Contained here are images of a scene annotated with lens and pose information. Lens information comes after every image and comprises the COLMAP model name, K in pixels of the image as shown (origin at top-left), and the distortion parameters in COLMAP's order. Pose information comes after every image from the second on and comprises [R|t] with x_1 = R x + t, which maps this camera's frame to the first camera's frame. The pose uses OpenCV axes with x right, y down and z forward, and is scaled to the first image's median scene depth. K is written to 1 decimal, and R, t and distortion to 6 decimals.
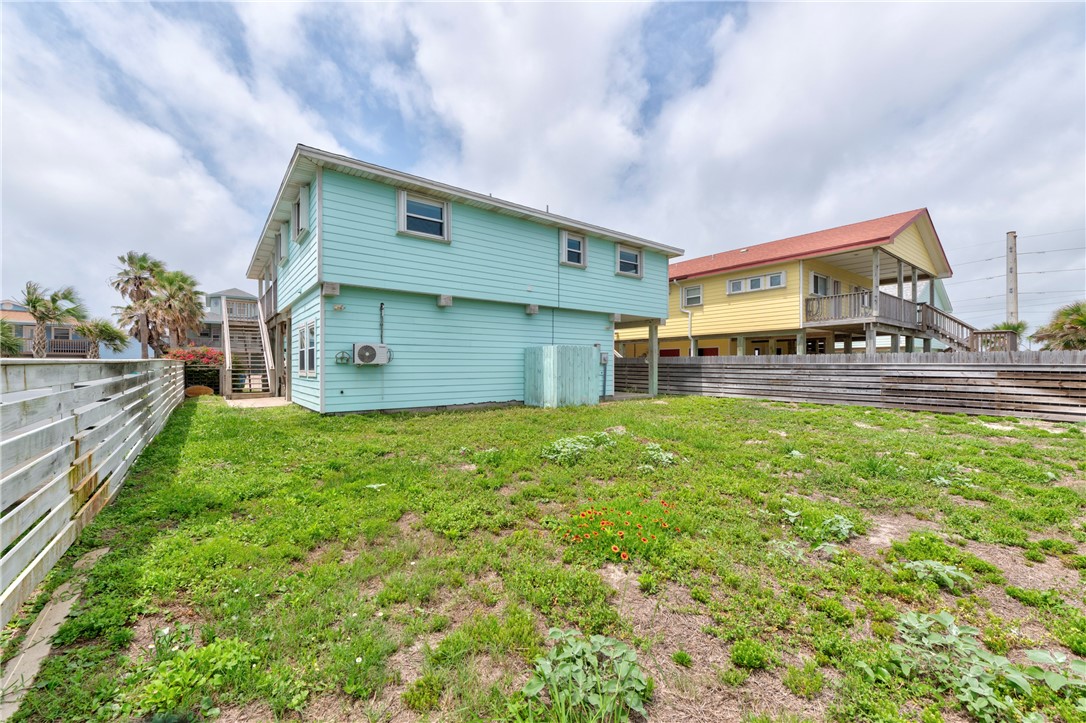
lens RADIAL K [[422.0, 0, 543.0], [0, 422.0, 361.5], [0, 0, 1]] dist [0.008901, -0.000255]
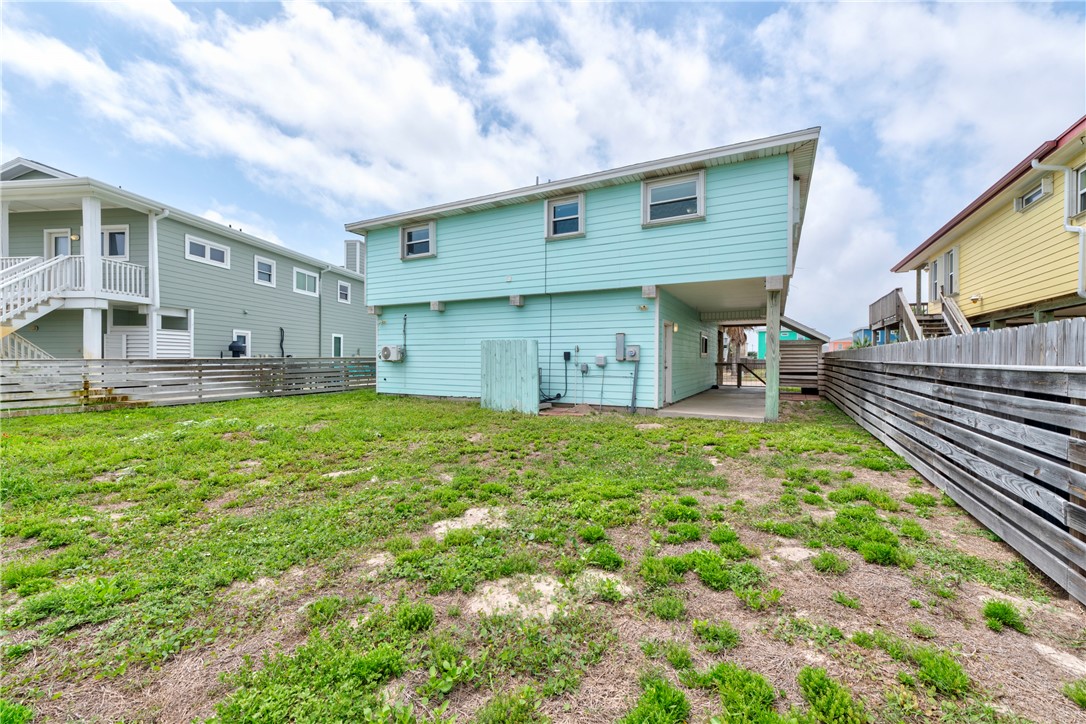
lens RADIAL K [[422.0, 0, 543.0], [0, 422.0, 362.0], [0, 0, 1]] dist [0.008901, -0.000255]
pose [[0.437848, 0.009036, -0.899004, 0.790616], [0.004362, 0.999916, 0.012175, -0.002204], [0.899039, -0.009252, 0.437772, 0.628476]]
